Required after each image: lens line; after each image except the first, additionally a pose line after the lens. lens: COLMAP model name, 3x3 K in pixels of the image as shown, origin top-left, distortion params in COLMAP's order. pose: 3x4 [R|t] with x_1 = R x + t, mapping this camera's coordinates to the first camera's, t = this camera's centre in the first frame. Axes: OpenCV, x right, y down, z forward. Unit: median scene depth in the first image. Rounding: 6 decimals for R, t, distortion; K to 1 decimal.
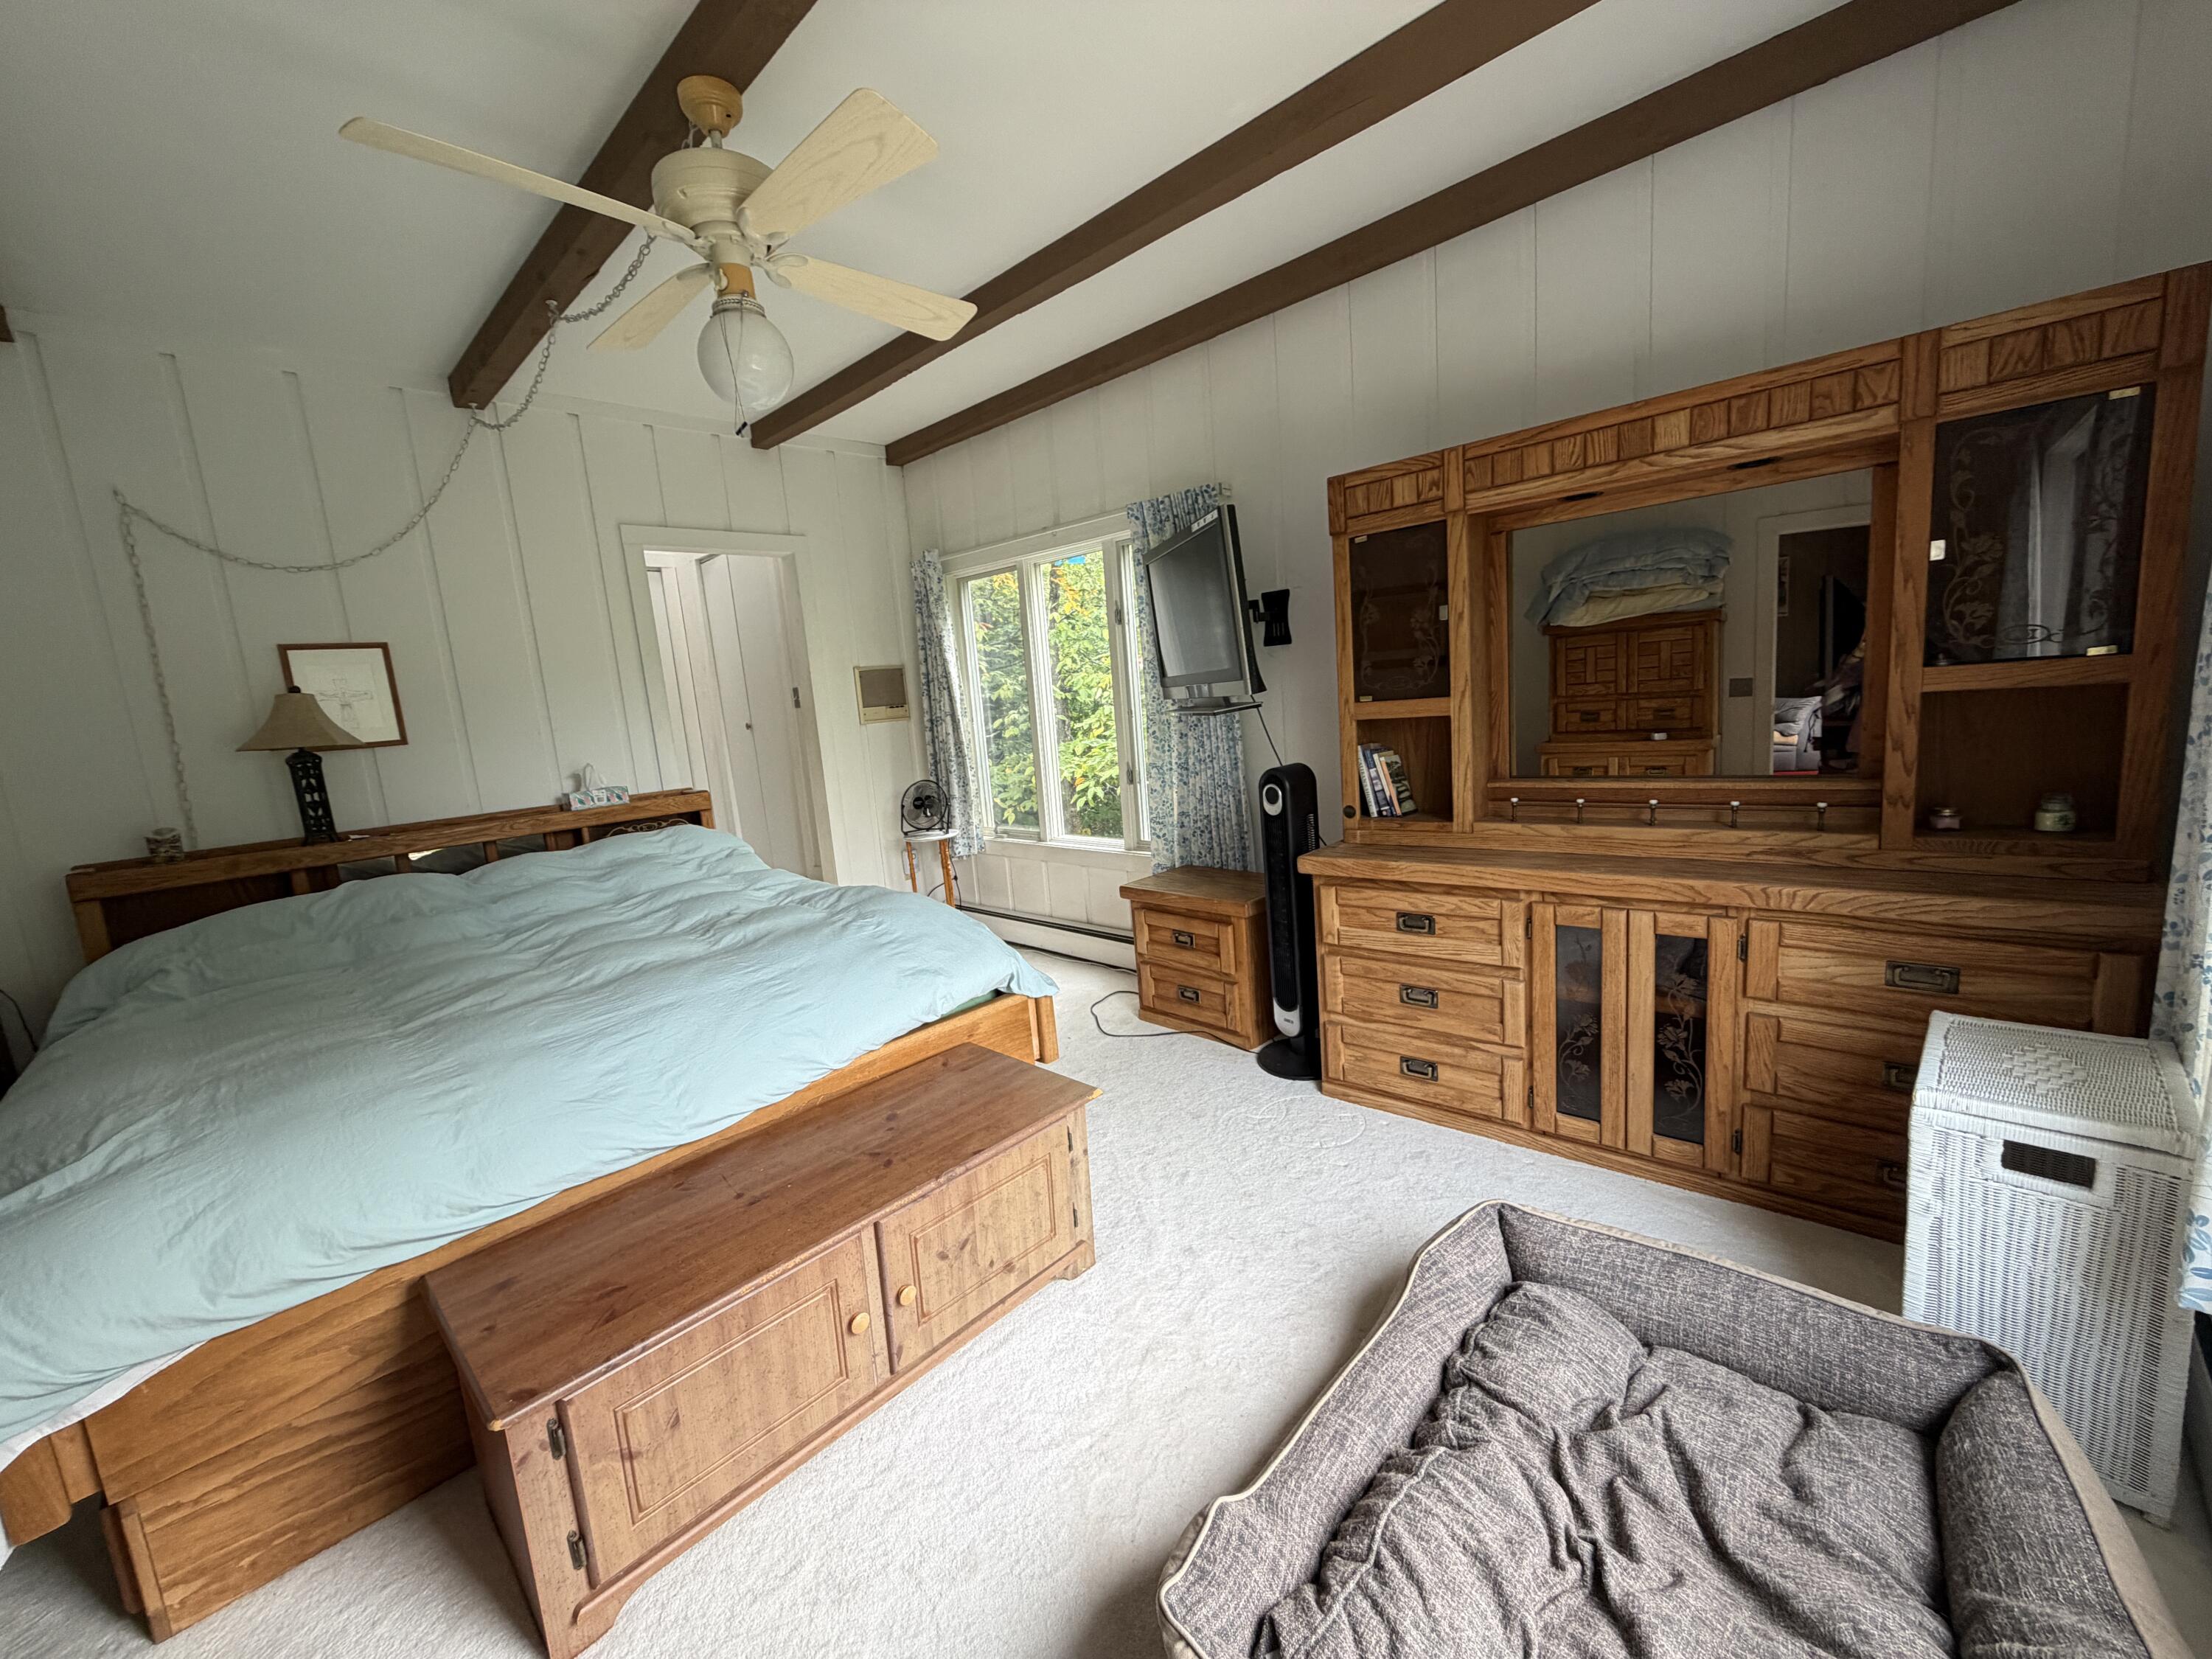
lens RADIAL K [[885.9, 0, 1106.0], [0, 885.9, 829.5], [0, 0, 1]] dist [-0.000697, 0.000454]
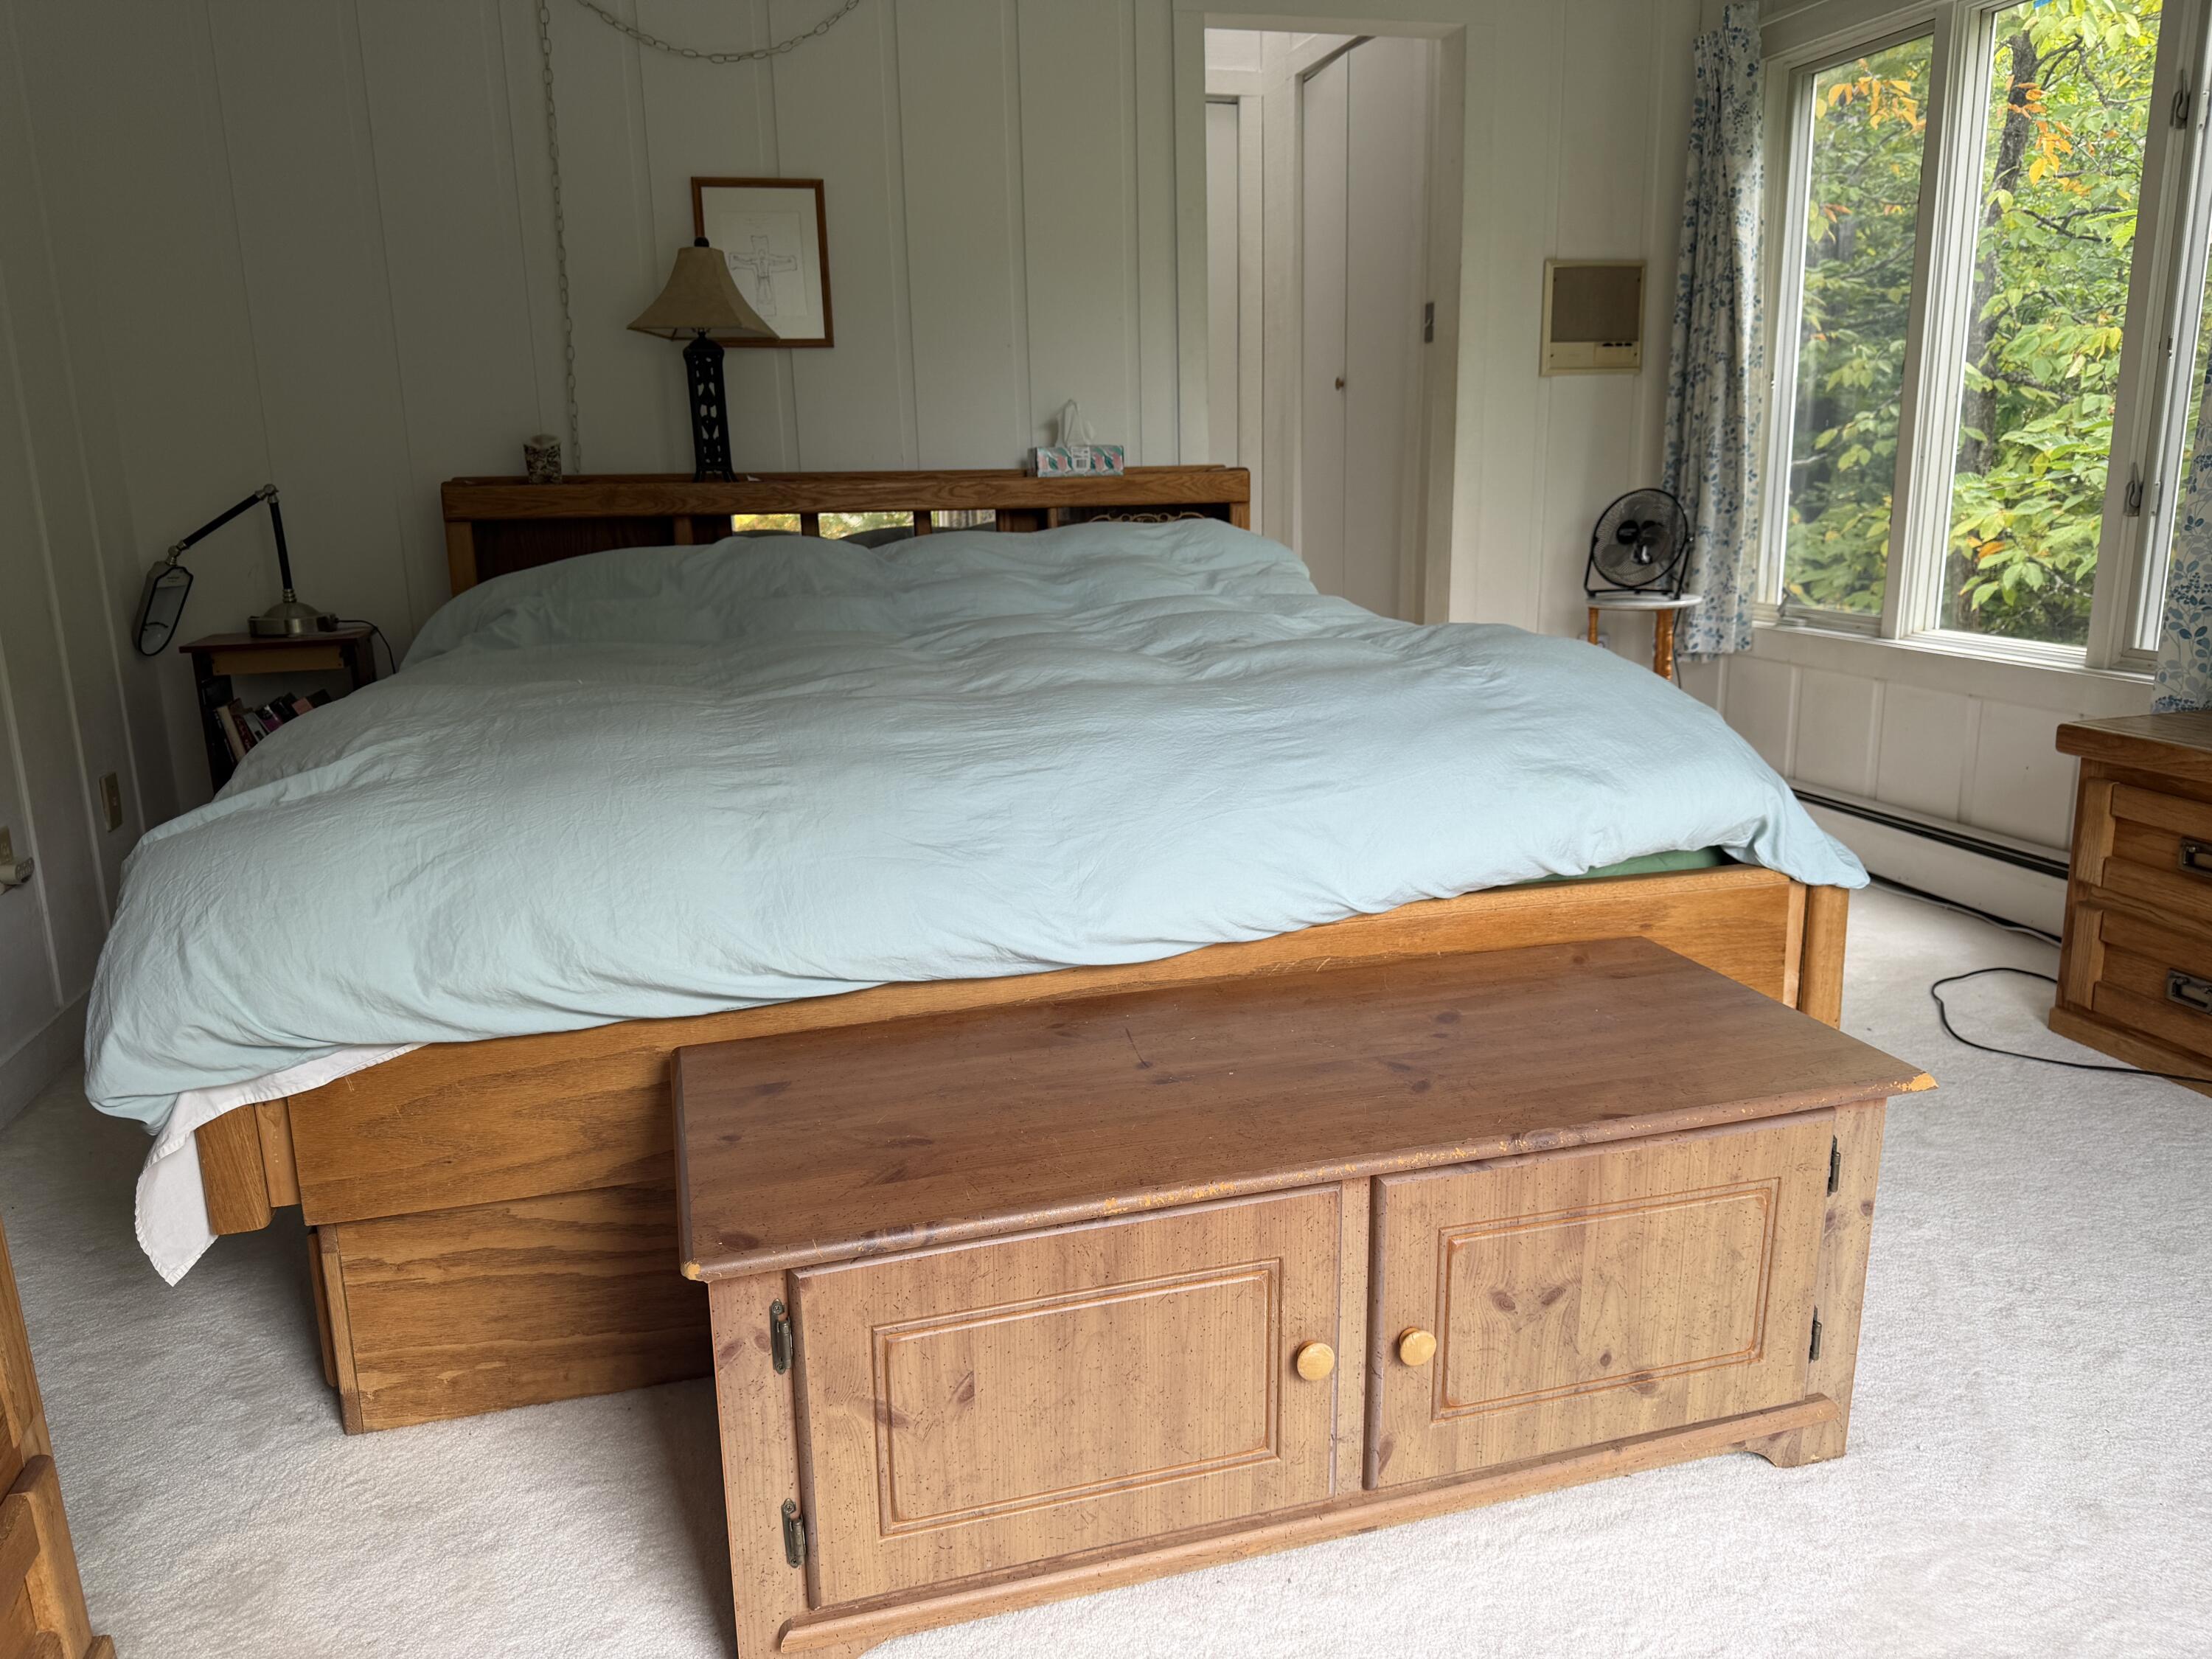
lens RADIAL K [[1585.7, 0, 1106.0], [0, 1585.7, 829.5], [0, 0, 1]] dist [0.038999, -0.057858]
pose [[0.857605, 0.173317, -0.484227, 0.003034], [-0.123776, 0.983389, 0.132764, 0.100699], [0.499193, -0.053923, 0.864811, 0.114696]]
